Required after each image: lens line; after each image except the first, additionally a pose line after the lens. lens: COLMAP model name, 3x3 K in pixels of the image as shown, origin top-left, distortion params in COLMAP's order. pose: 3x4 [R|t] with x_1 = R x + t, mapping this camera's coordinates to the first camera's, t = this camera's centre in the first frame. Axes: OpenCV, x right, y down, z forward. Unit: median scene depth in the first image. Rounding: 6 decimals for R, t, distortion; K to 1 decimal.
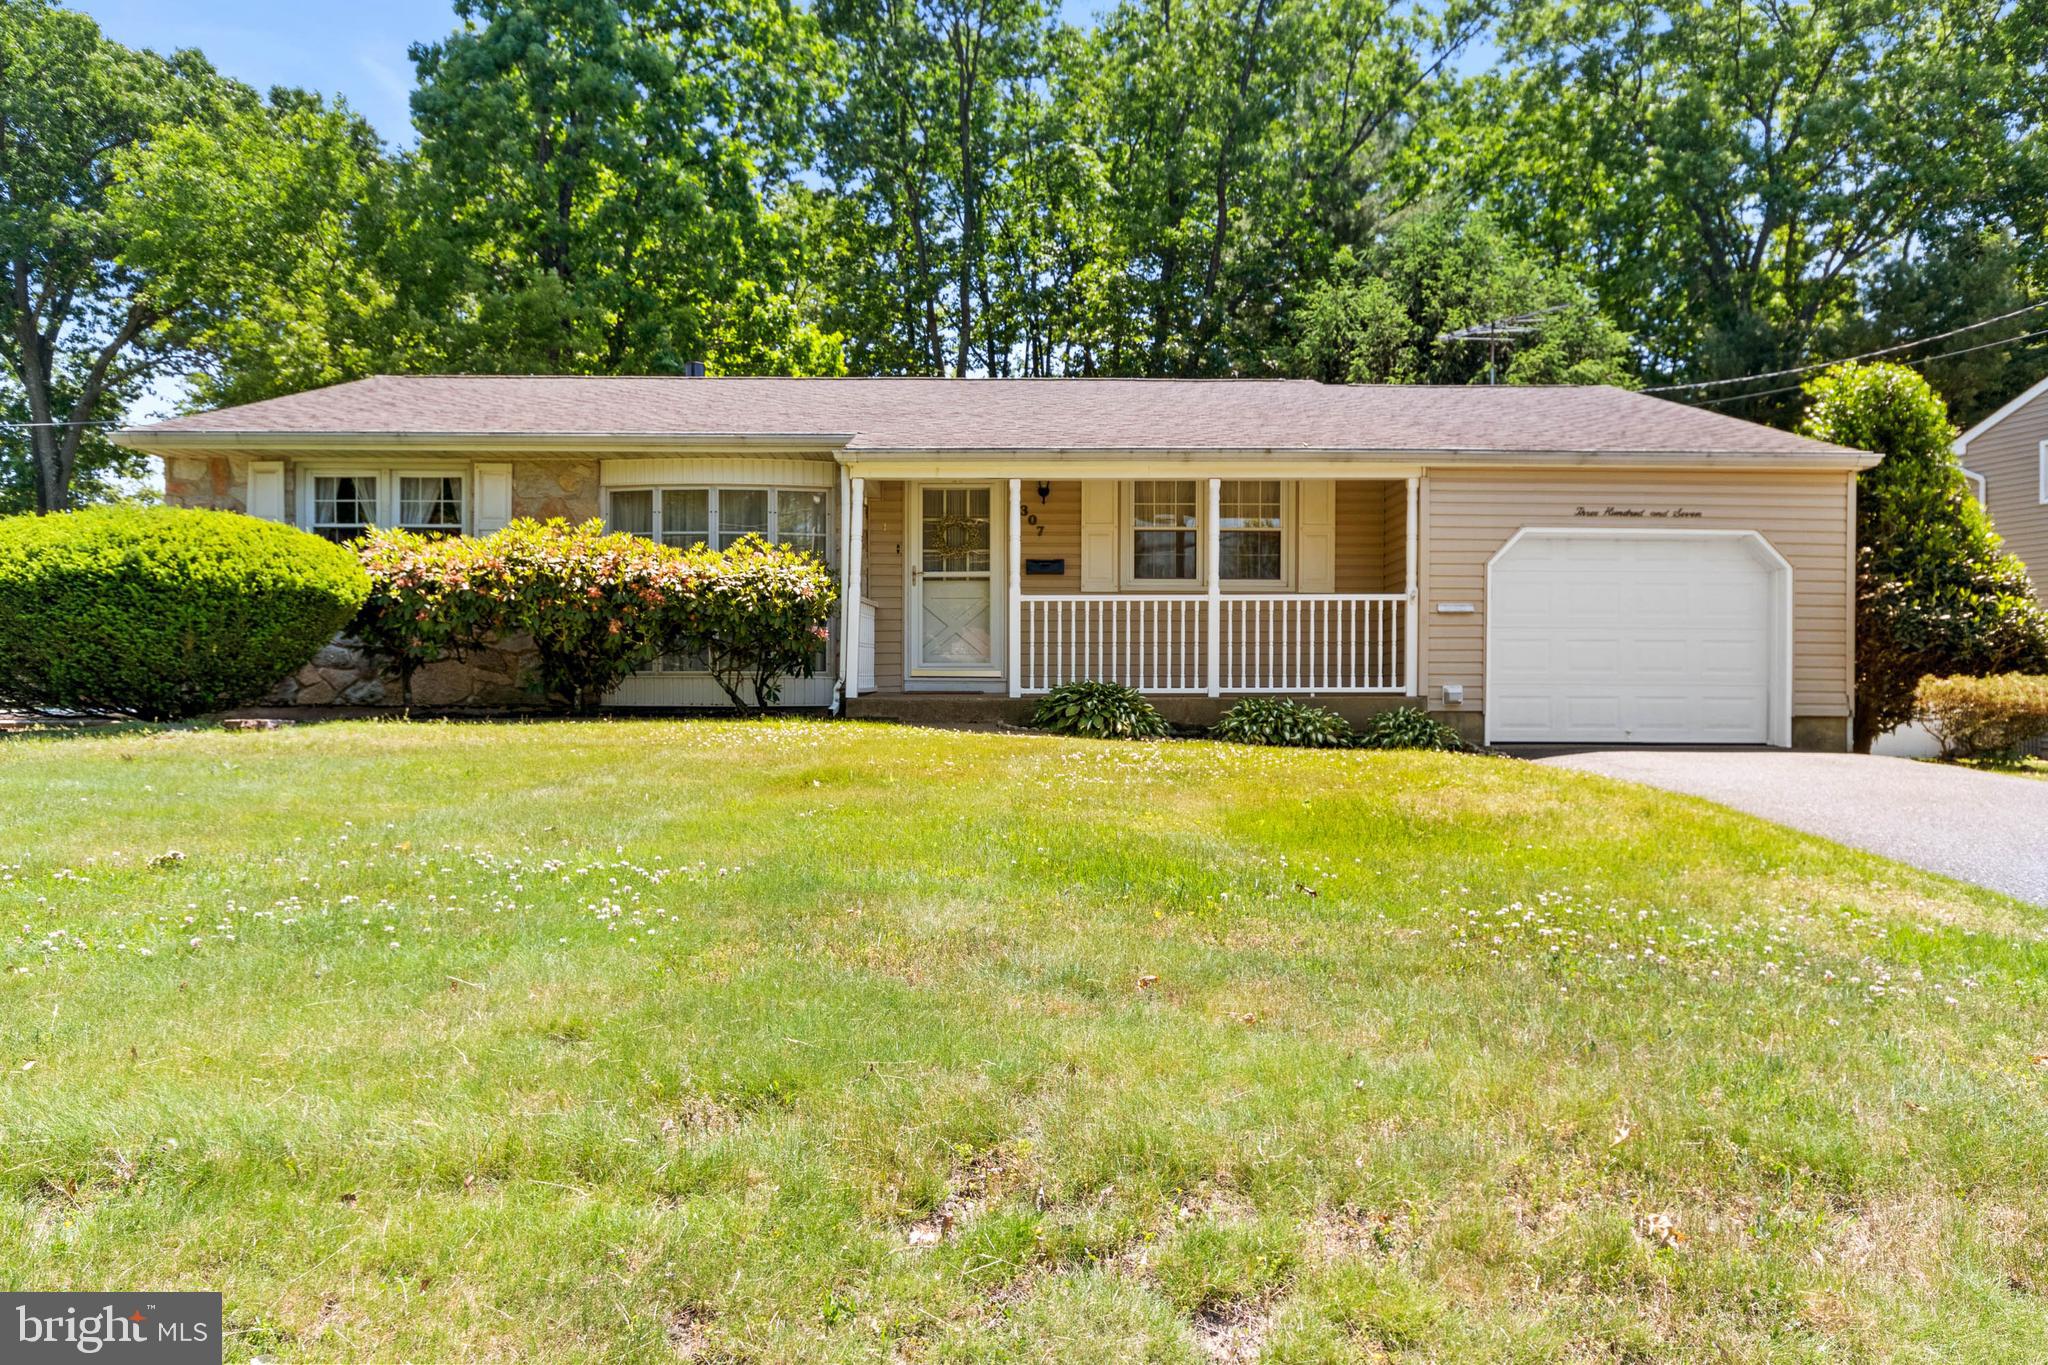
lens RADIAL K [[1414.8, 0, 1024.2], [0, 1414.8, 687.6], [0, 0, 1]] dist [0.004538, -0.003719]
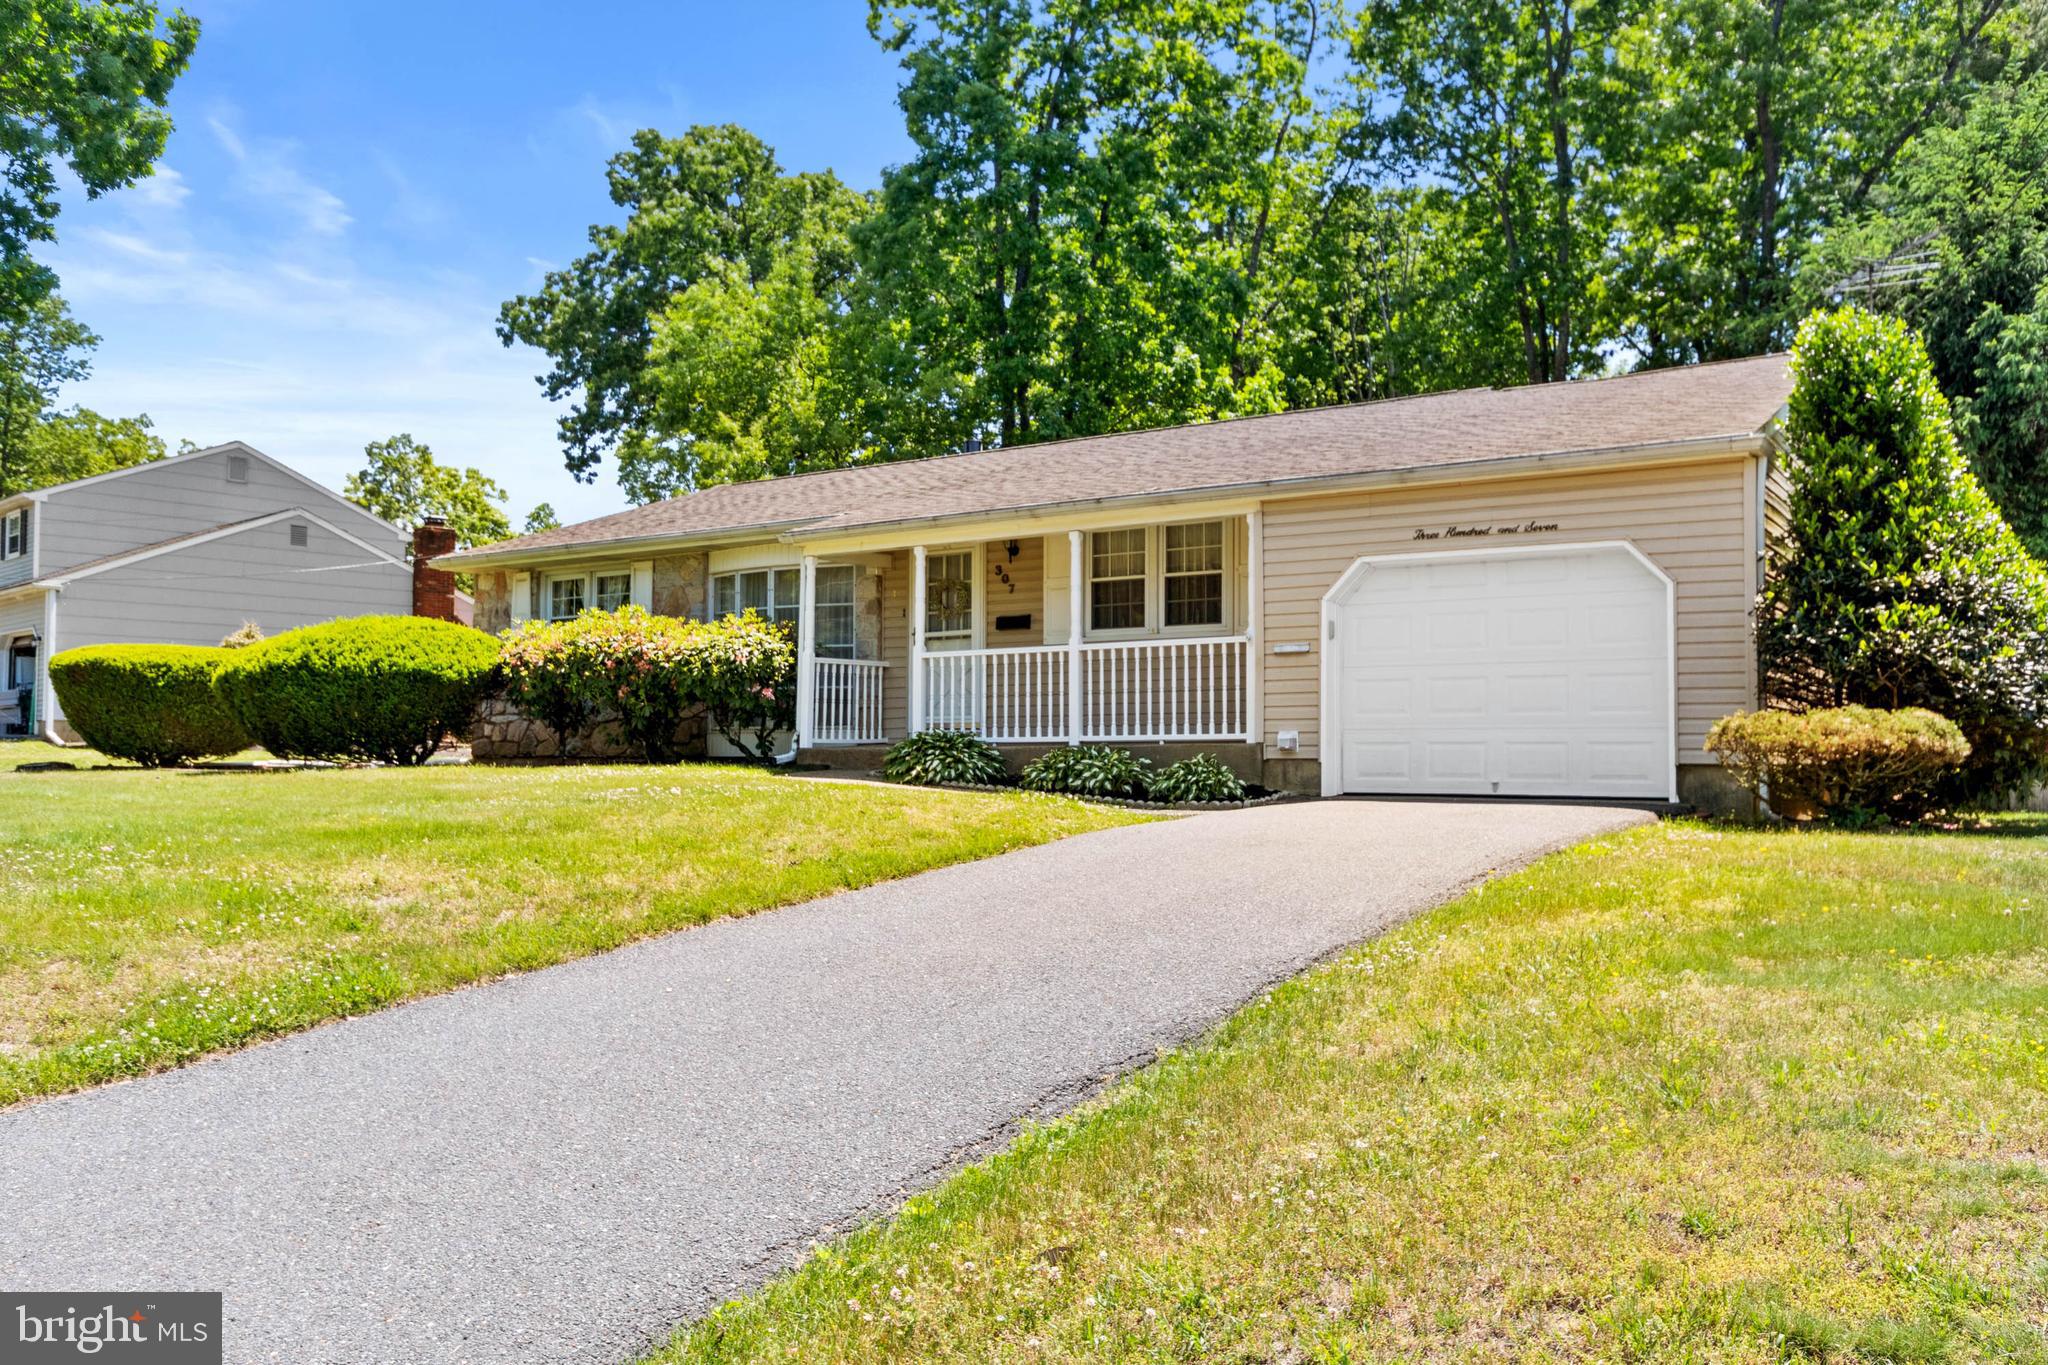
lens RADIAL K [[1591.2, 0, 1024.2], [0, 1591.2, 679.8], [0, 0, 1]] dist [-0.009191, 0.001032]
pose [[0.825703, -0.028077, -0.563406, 0.747239], [0.005864, 0.999134, -0.041197, 0.006782], [0.564075, 0.030713, 0.825152, 0.036586]]
